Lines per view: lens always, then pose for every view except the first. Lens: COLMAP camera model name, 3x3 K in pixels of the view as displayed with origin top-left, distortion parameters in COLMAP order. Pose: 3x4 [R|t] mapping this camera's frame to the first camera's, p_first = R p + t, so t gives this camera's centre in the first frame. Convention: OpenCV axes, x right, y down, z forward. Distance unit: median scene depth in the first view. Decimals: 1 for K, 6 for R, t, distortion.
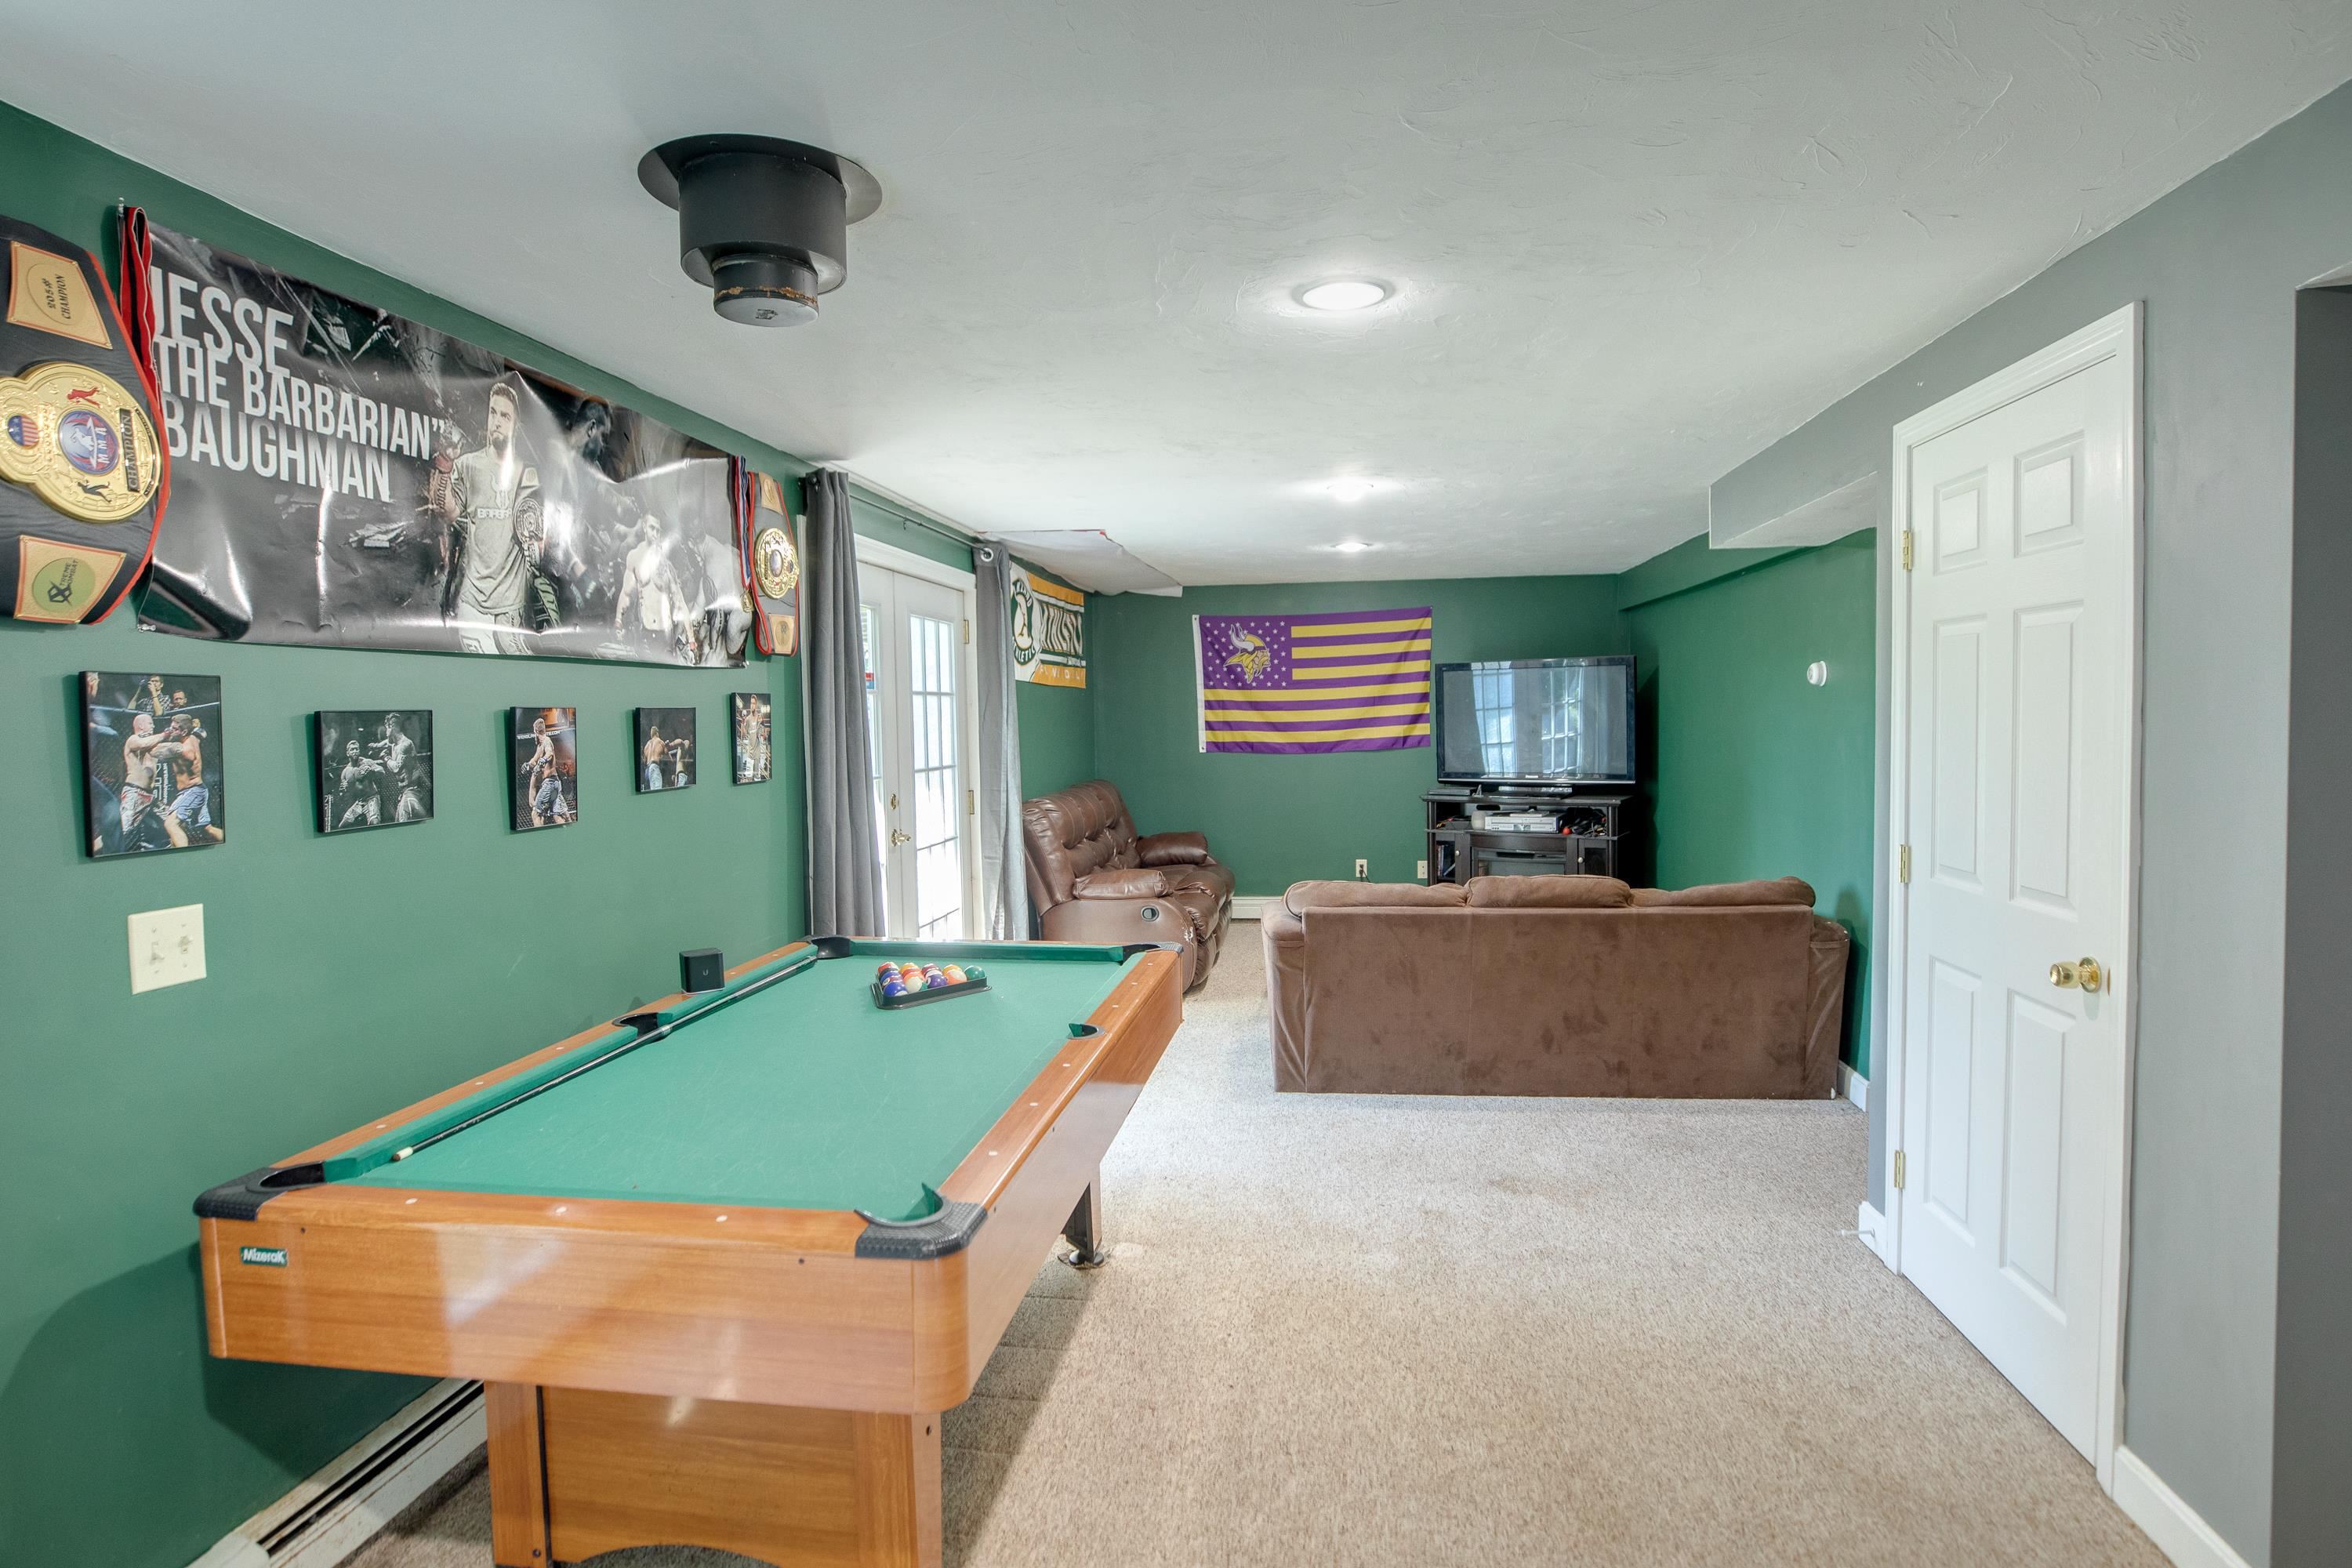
lens RADIAL K [[1261.8, 0, 1176.0], [0, 1261.8, 784.0], [0, 0, 1]] dist [-0.000266, 0.000147]
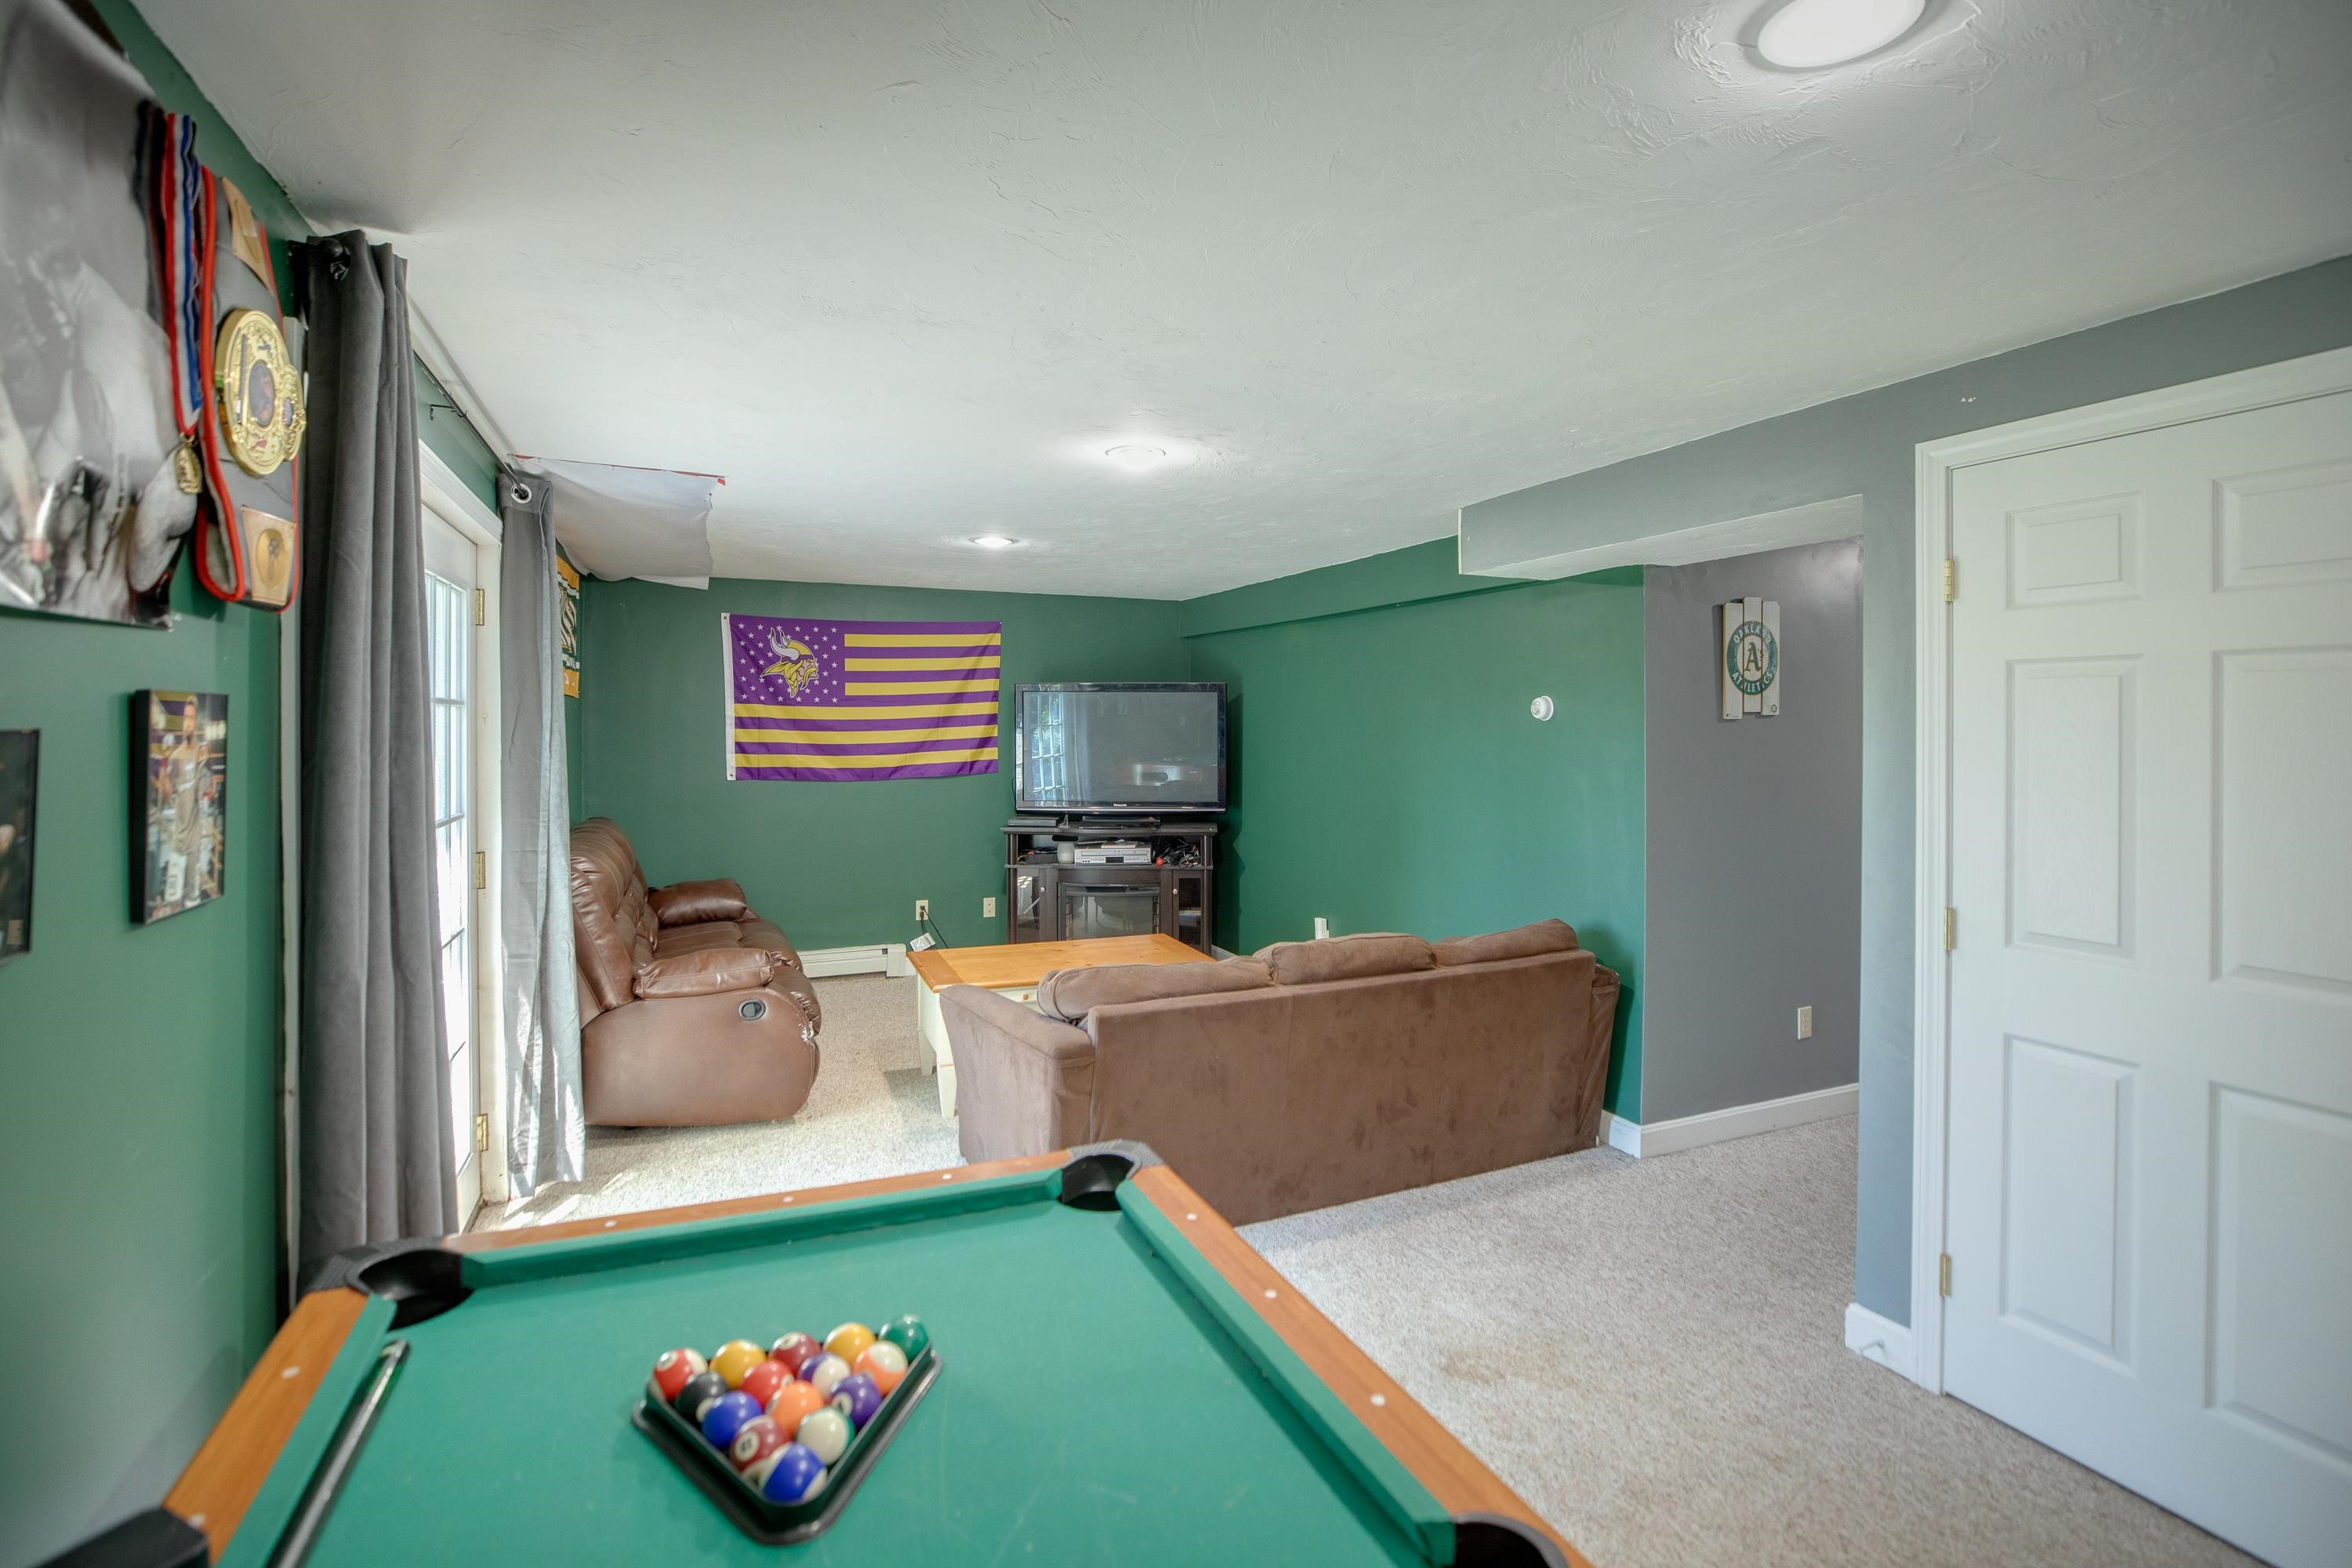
lens RADIAL K [[1114.7, 0, 1191.0], [0, 1114.7, 732.1], [0, 0, 1]] dist [-0.037911, 0.013058]
pose [[0.847797, 0.015524, 0.530093, -0.128712], [0.013085, 0.998655, -0.050172, -0.019411], [-0.530159, 0.049471, 0.846454, 0.276332]]
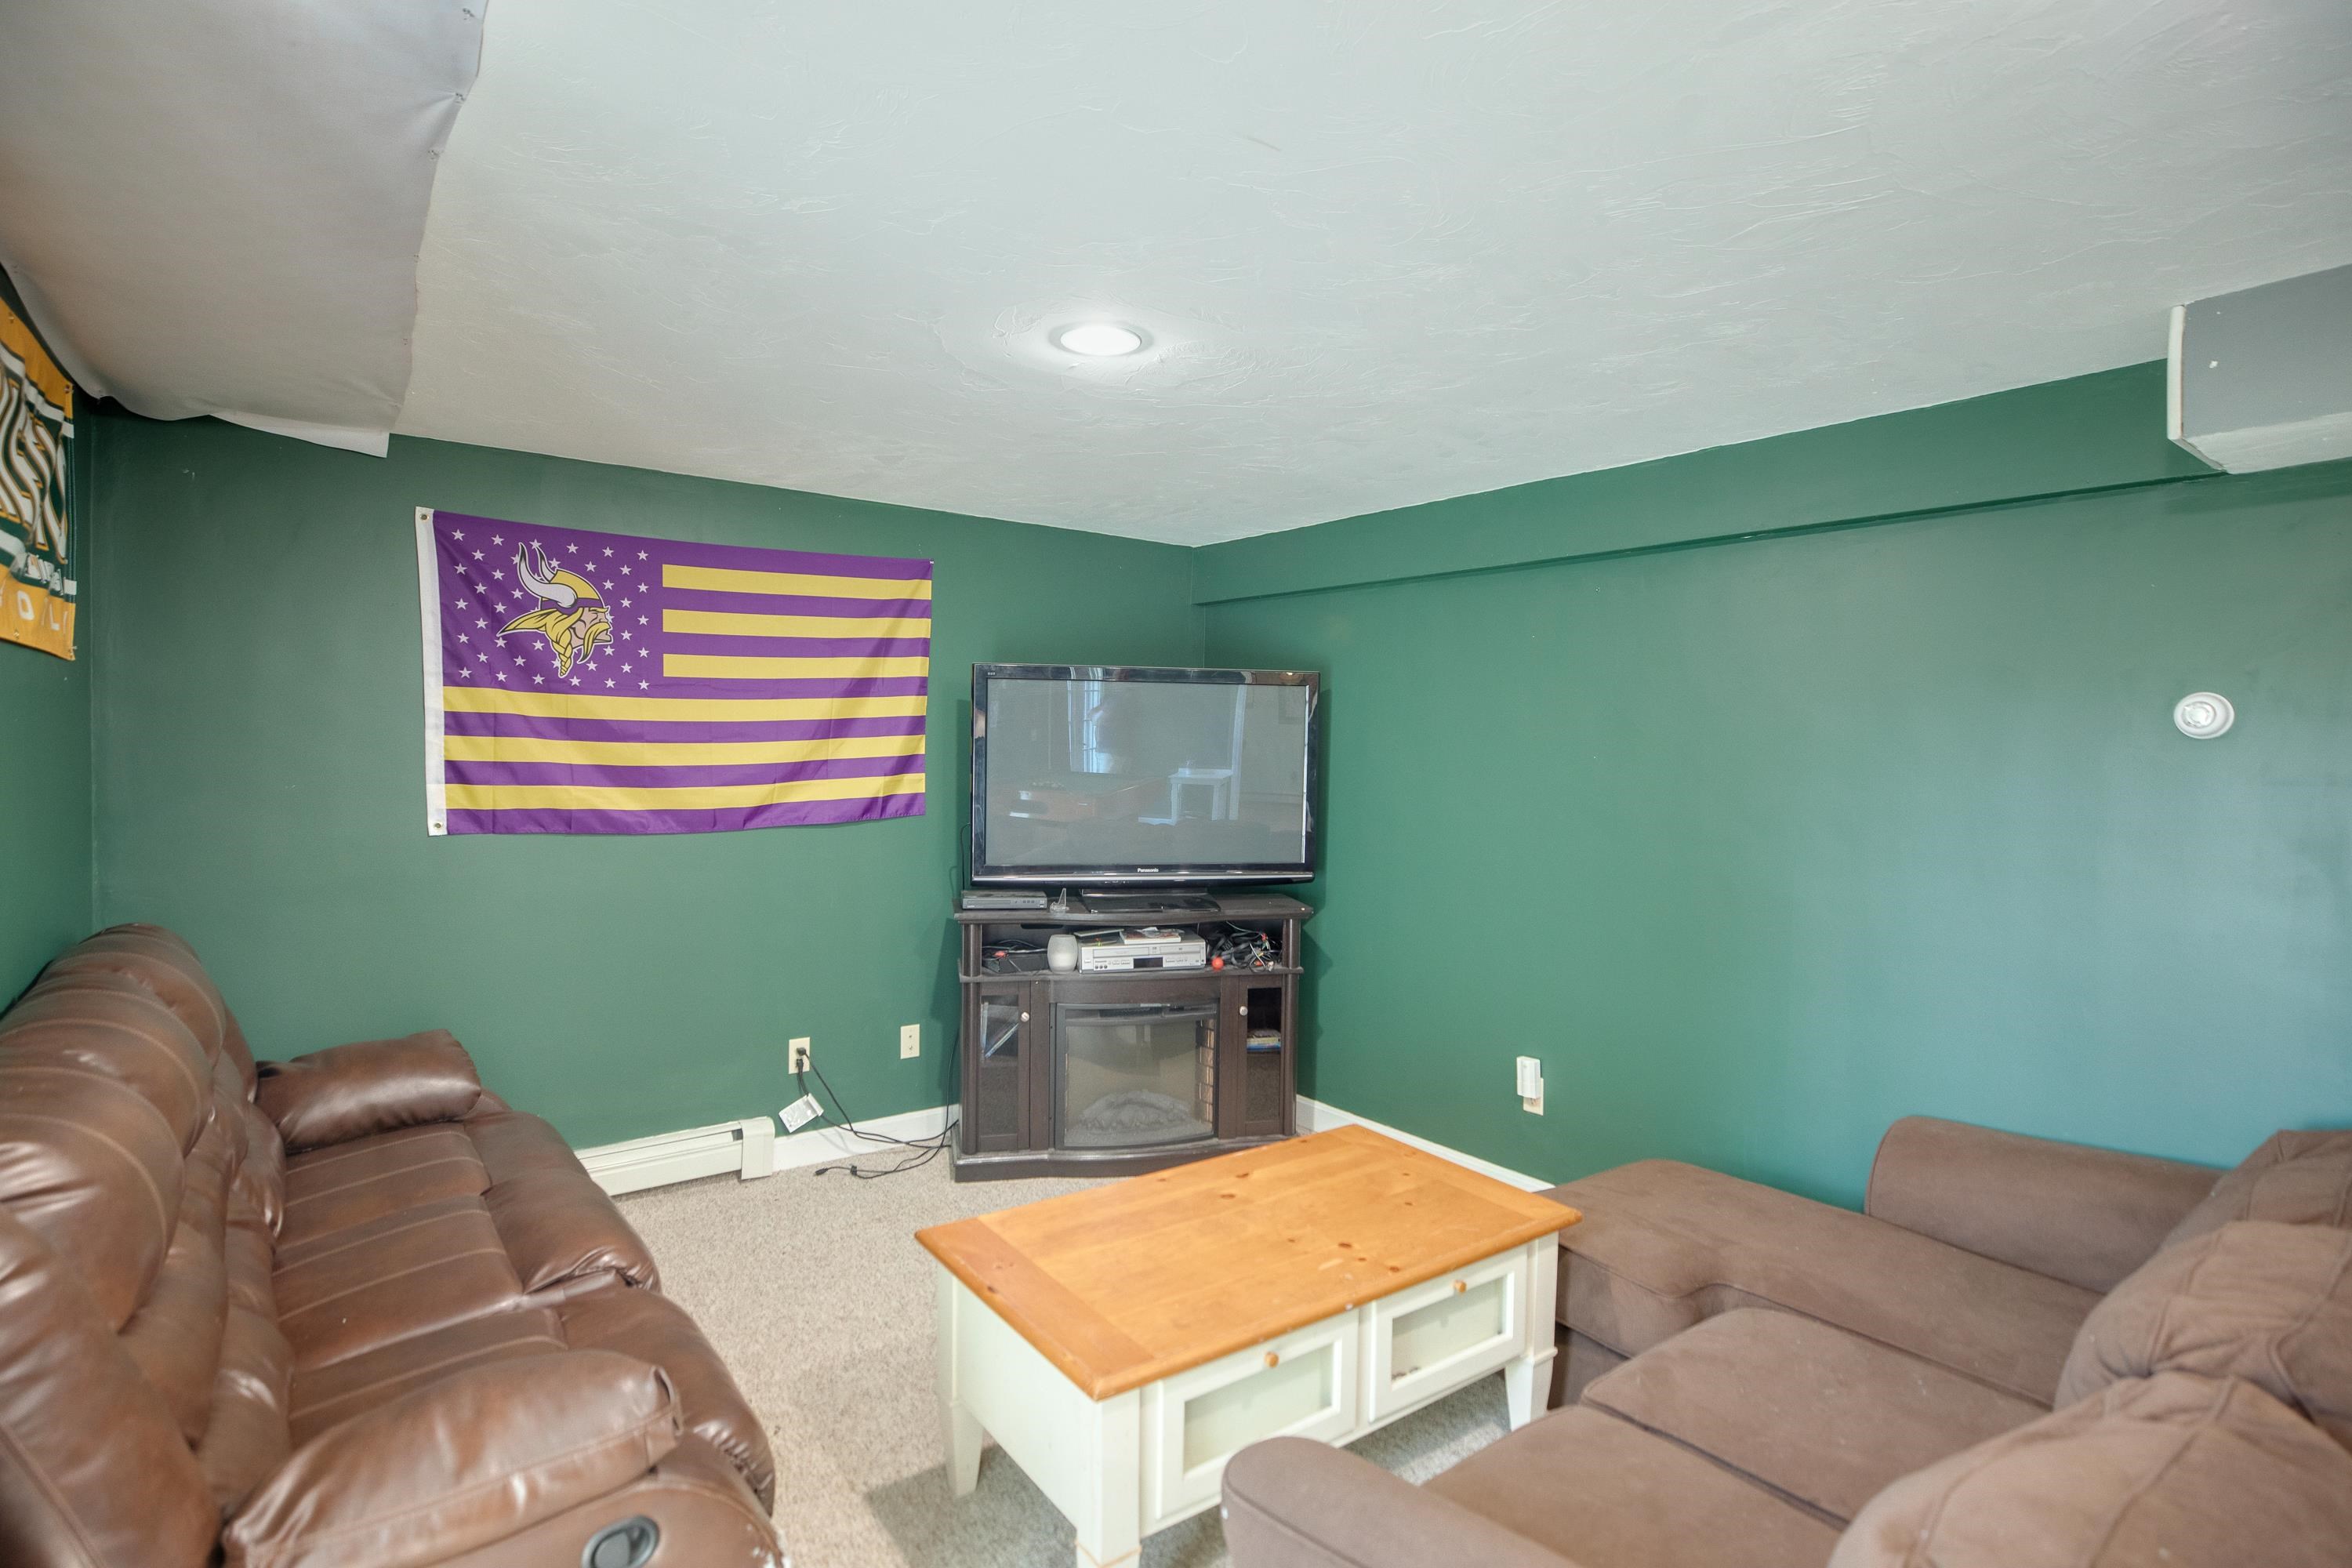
lens RADIAL K [[1160.7, 0, 1187.6], [0, 1160.7, 779.6], [0, 0, 1]] dist [-0.044243, 0.015341]
pose [[0.699721, 0.005889, 0.714392, -0.090964], [0.013709, 0.999671, -0.021668, -0.038185], [-0.714284, 0.024956, 0.699410, 0.662402]]
